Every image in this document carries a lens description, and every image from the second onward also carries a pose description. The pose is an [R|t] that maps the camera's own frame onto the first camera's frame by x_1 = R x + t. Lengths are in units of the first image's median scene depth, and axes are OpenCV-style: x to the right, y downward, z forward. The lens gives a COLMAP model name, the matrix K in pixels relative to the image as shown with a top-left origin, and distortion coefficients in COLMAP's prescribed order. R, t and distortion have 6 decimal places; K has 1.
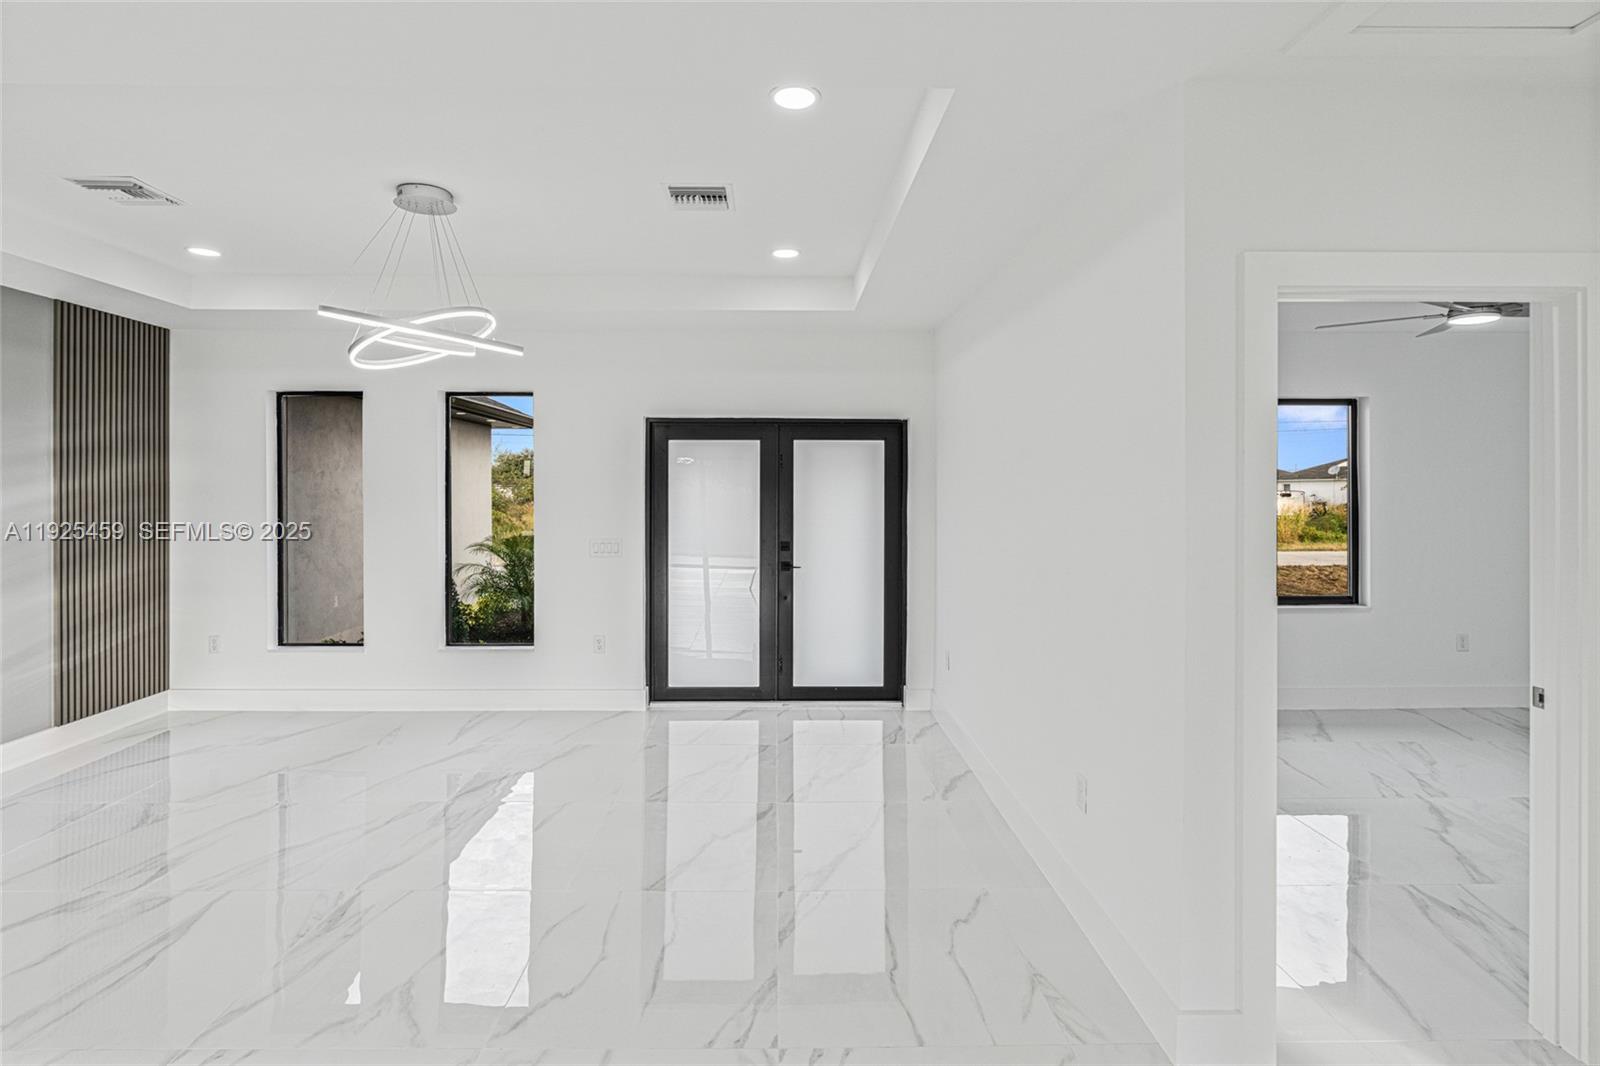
lens RADIAL K [[735.5, 0, 796.5], [0, 735.5, 483.3], [0, 0, 1]] dist [-0.014371, 0.006782]
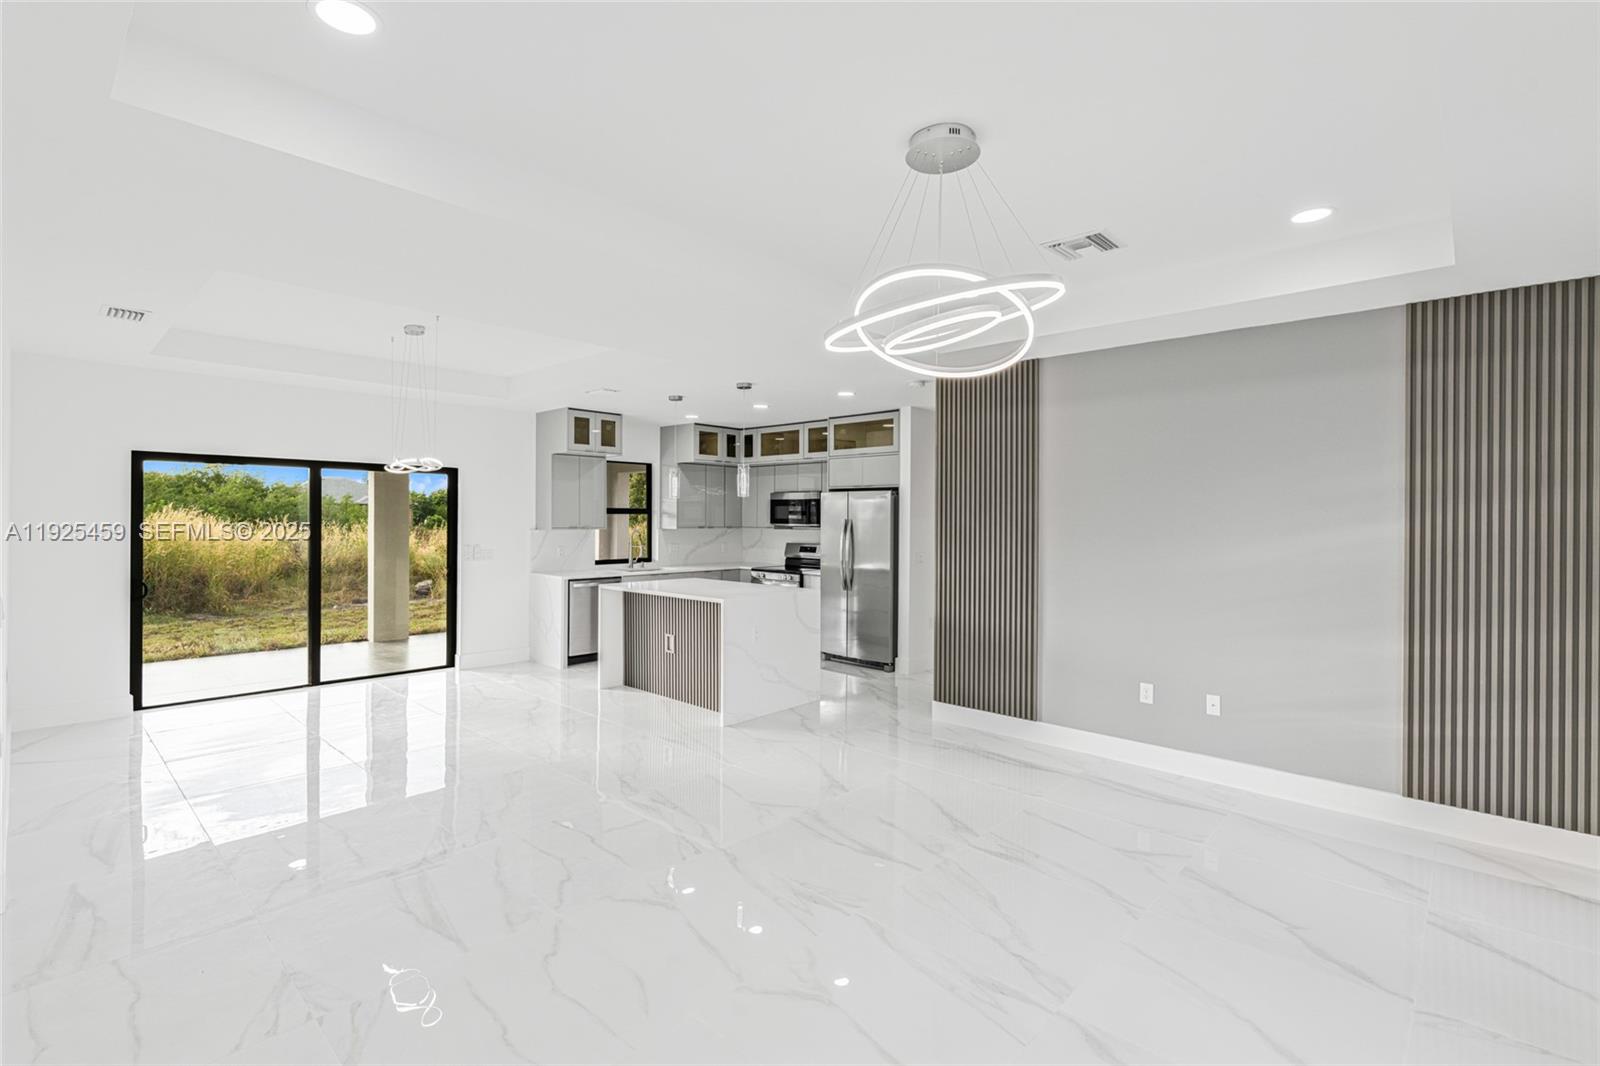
lens RADIAL K [[735.5, 0, 788.8], [0, 735.5, 529.2], [0, 0, 1]] dist [-0.014371, 0.006782]
pose [[-0.704573, 0.002234, -0.709628, 0.106491], [-0.004092, 0.999966, 0.007210, 0.010290], [0.709620, 0.007984, -0.704540, 0.967126]]
